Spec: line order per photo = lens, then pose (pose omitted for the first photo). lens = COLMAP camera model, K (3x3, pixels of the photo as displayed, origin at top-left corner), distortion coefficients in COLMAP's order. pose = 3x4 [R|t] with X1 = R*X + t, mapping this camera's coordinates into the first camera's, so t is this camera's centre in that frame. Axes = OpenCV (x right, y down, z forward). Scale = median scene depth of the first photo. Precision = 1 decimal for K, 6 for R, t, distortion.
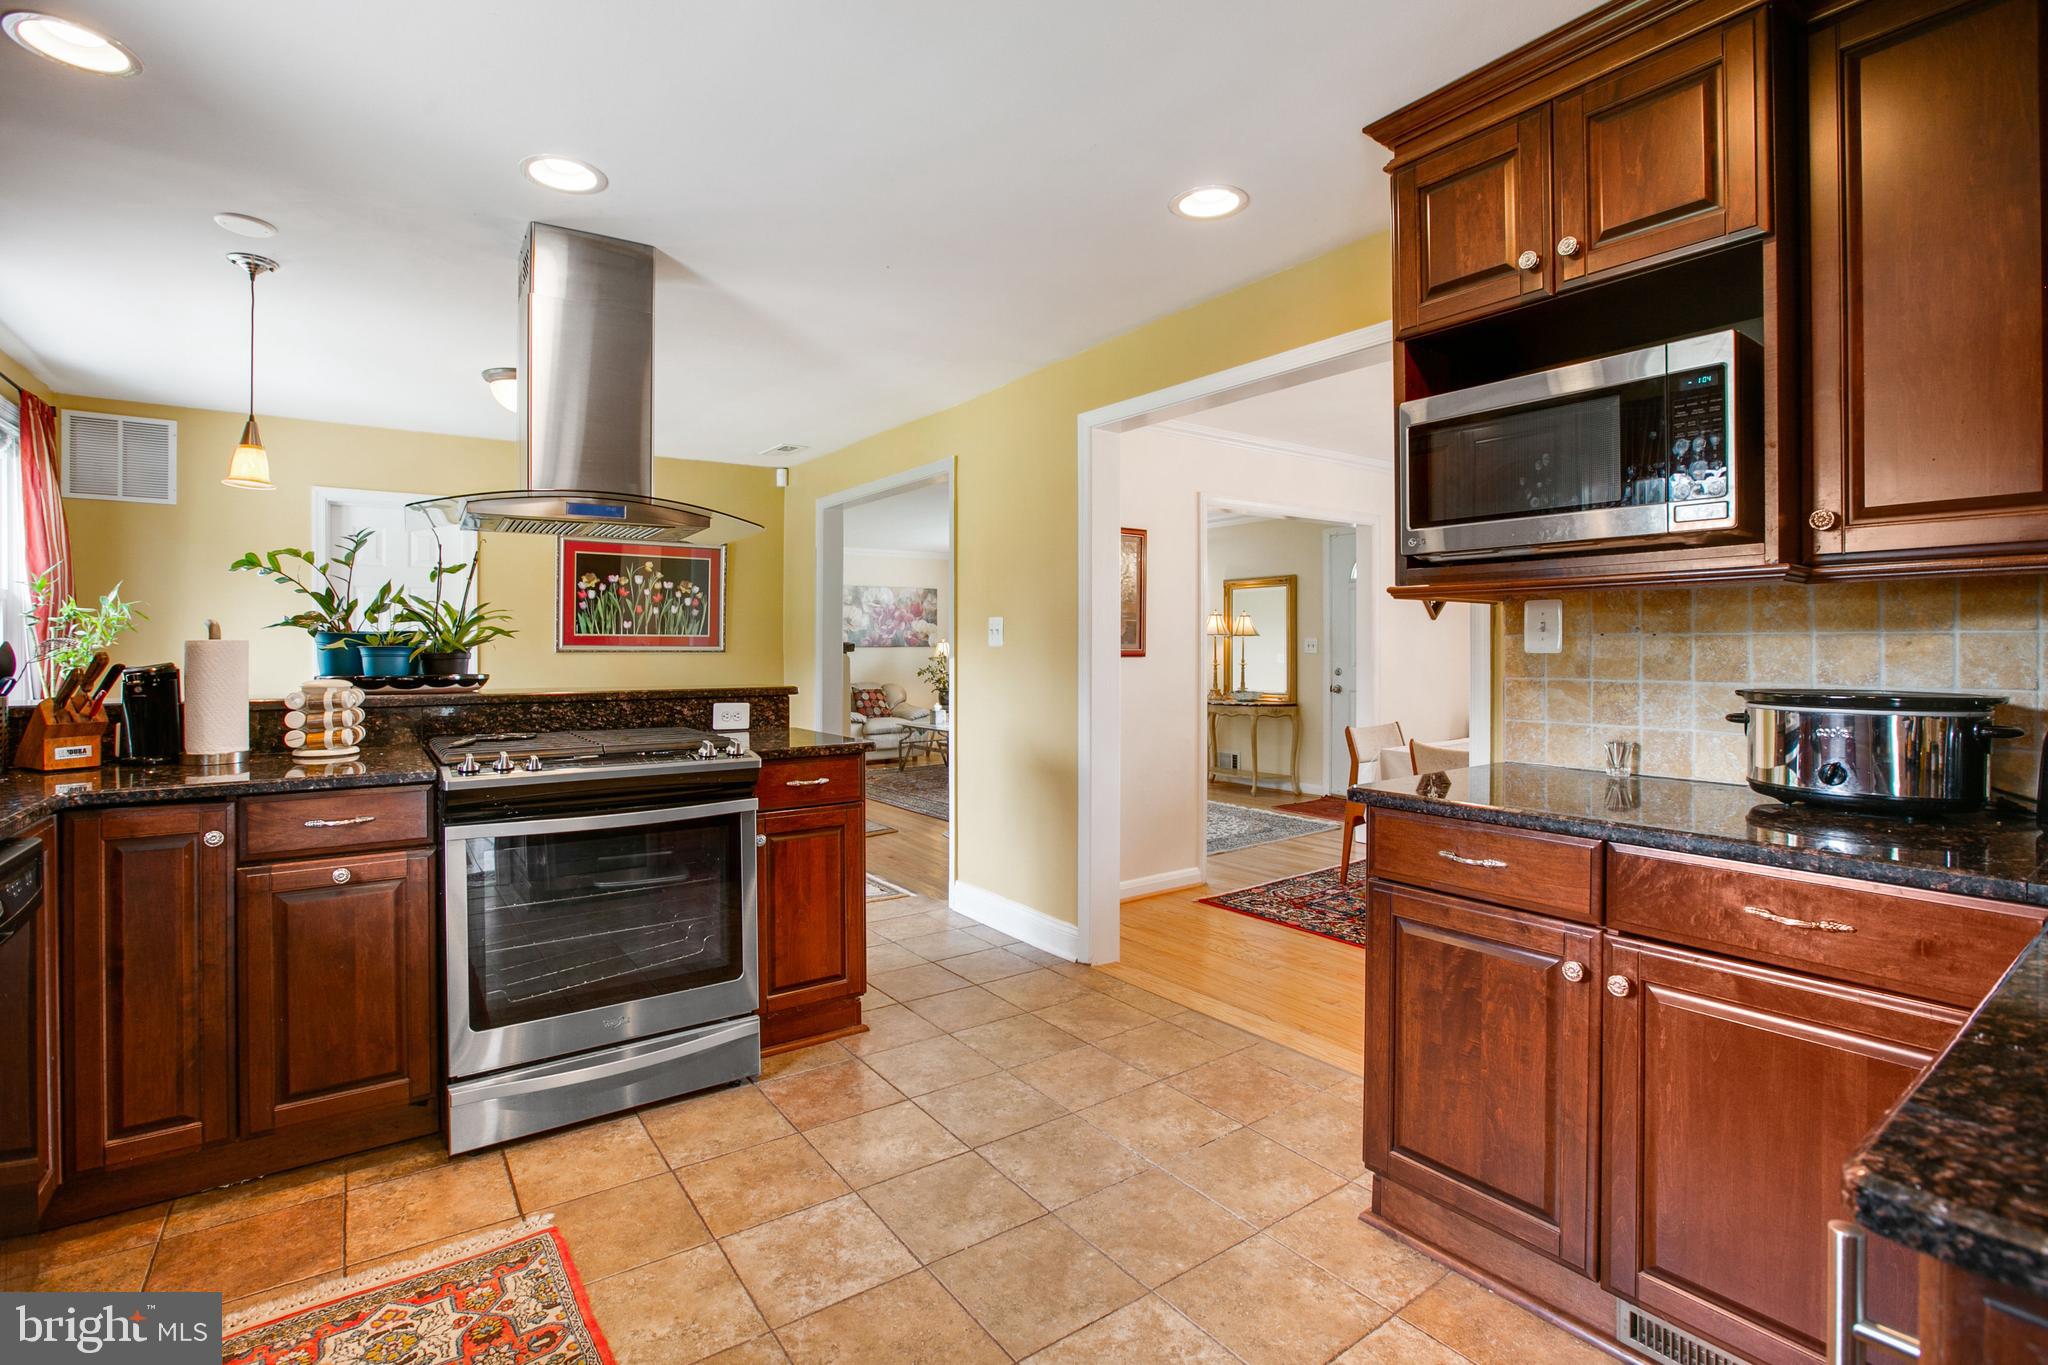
lens RADIAL K [[946.4, 0, 1004.1], [0, 946.4, 636.8], [0, 0, 1]] dist [-0.041015, 0.010134]
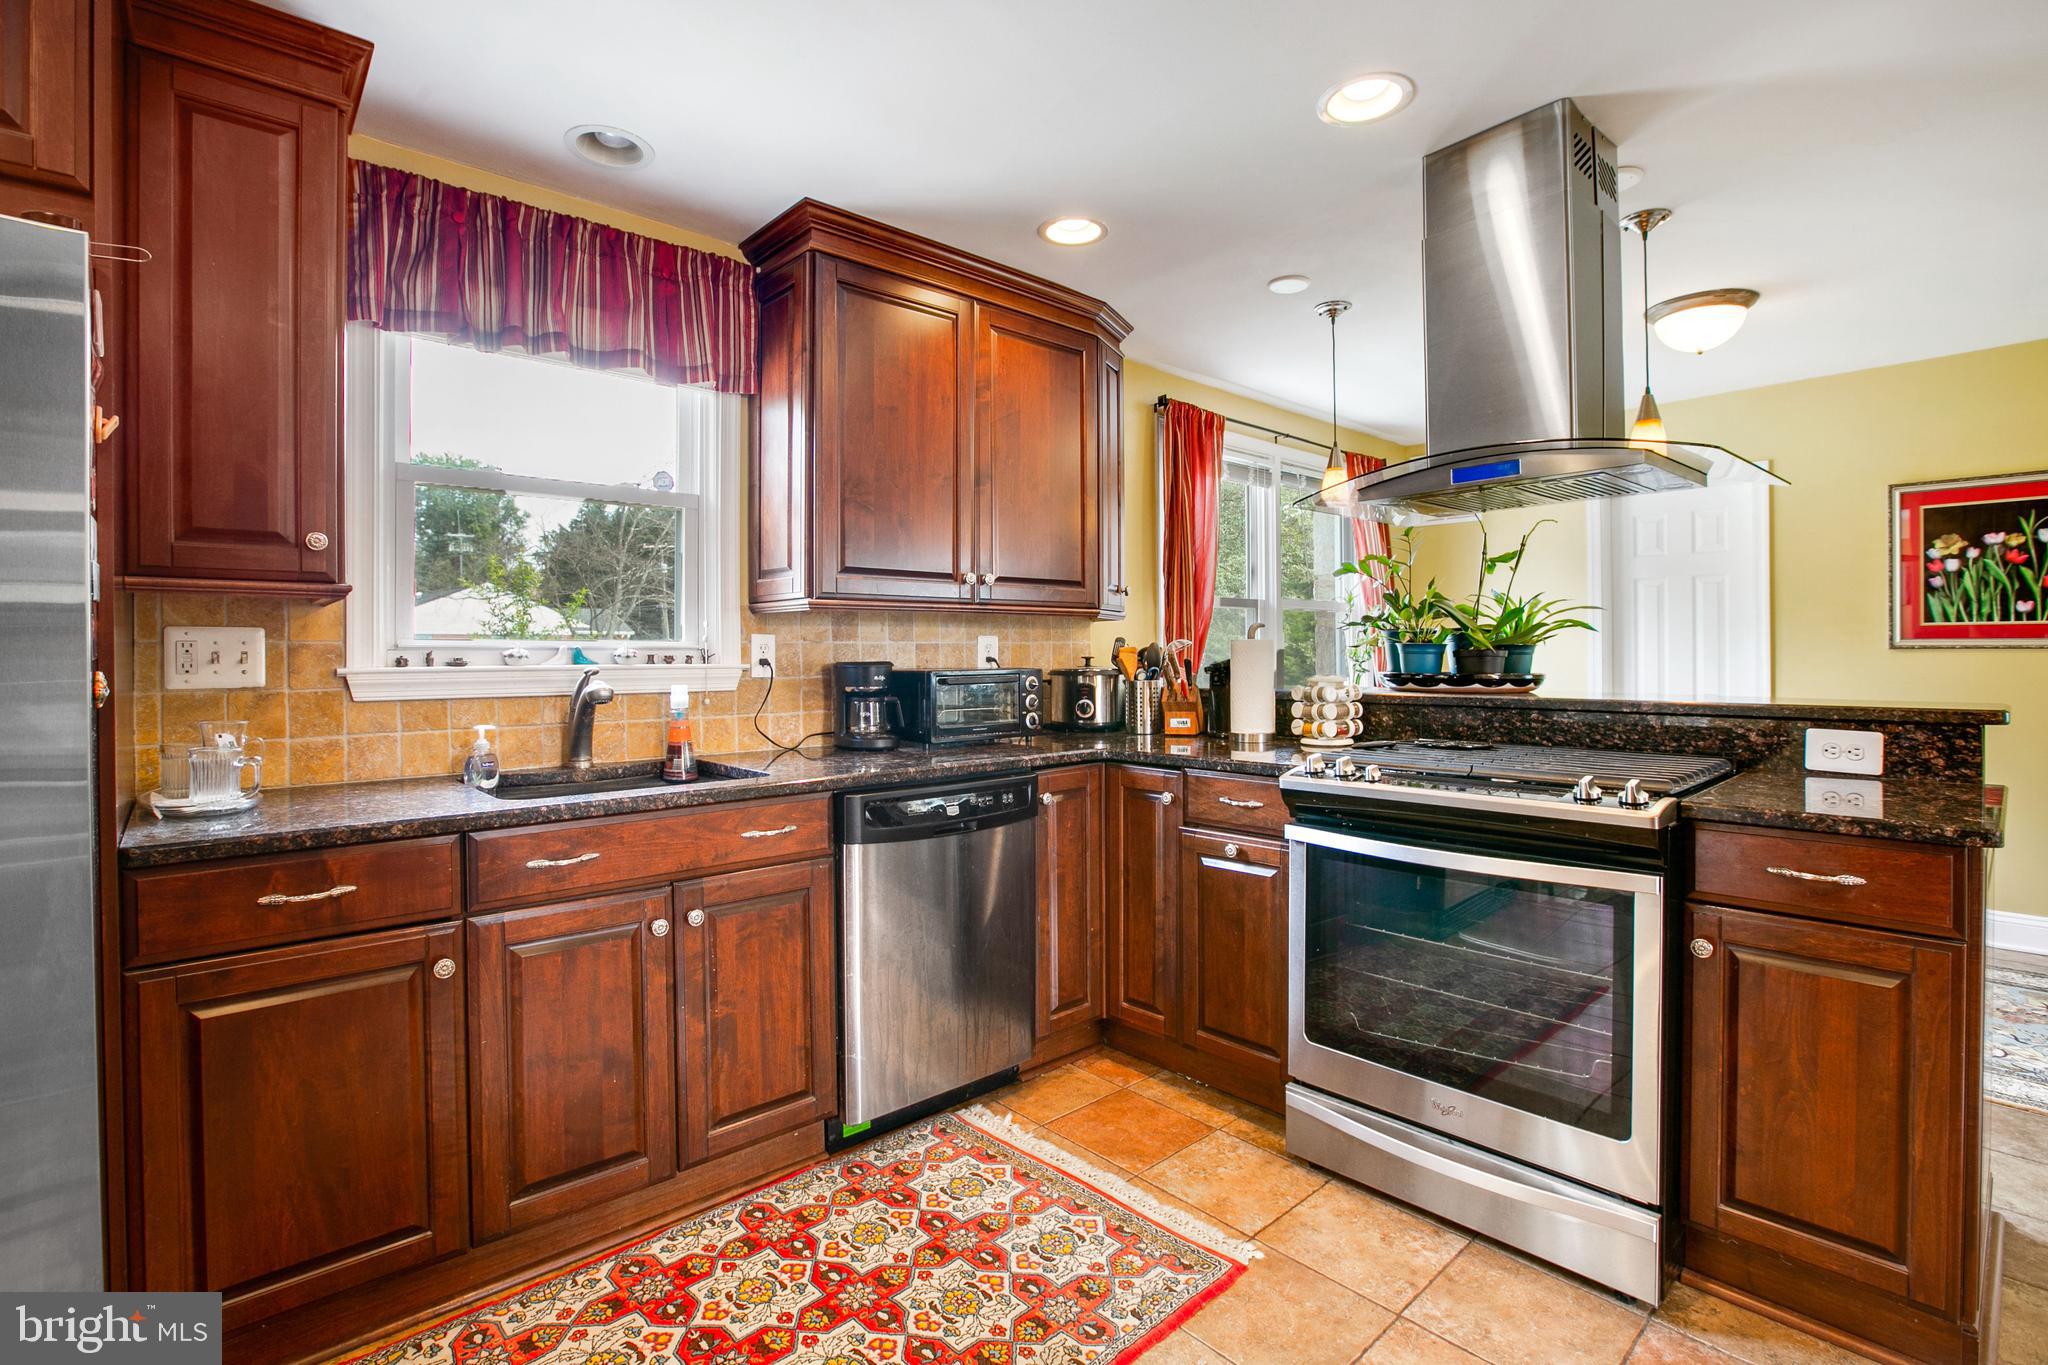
lens RADIAL K [[946.4, 0, 1032.0], [0, 946.4, 654.0], [0, 0, 1]] dist [-0.041015, 0.010134]
pose [[0.135636, 0.003951, -0.990751, 0.231361], [0.018448, 0.999809, 0.006512, 0.005900], [0.990587, -0.019161, 0.135537, 0.376350]]
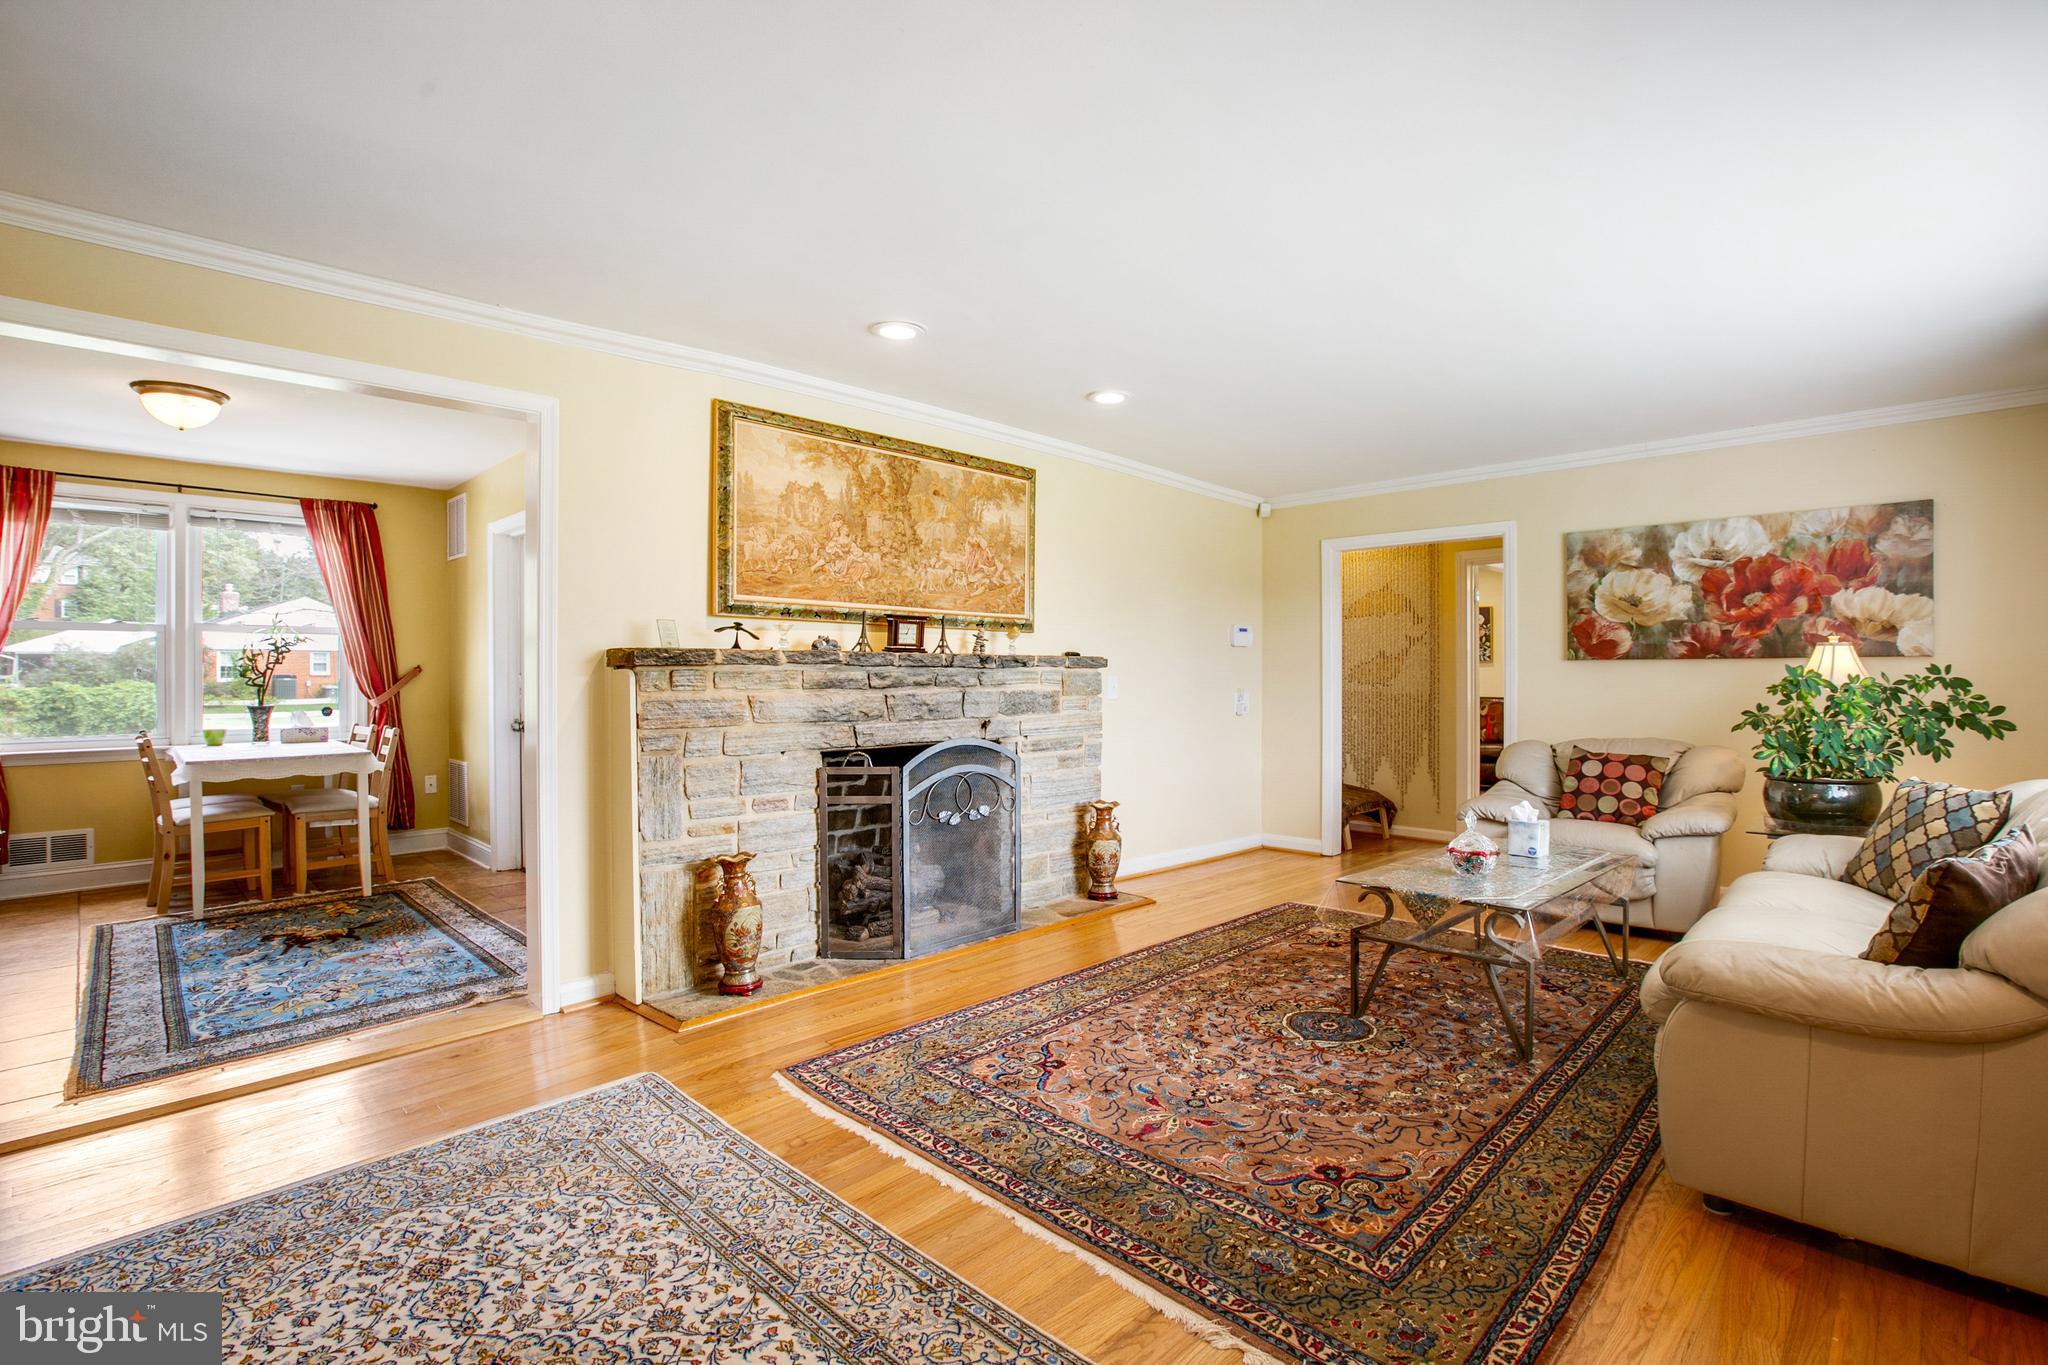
lens RADIAL K [[946.4, 0, 1014.9], [0, 946.4, 671.0], [0, 0, 1]] dist [-0.041015, 0.010134]
pose [[0.183906, -0.000352, -0.982944, 0.735309], [0.012857, 0.999915, 0.002047, 0.037762], [0.982860, -0.013015, 0.183895, 2.017527]]
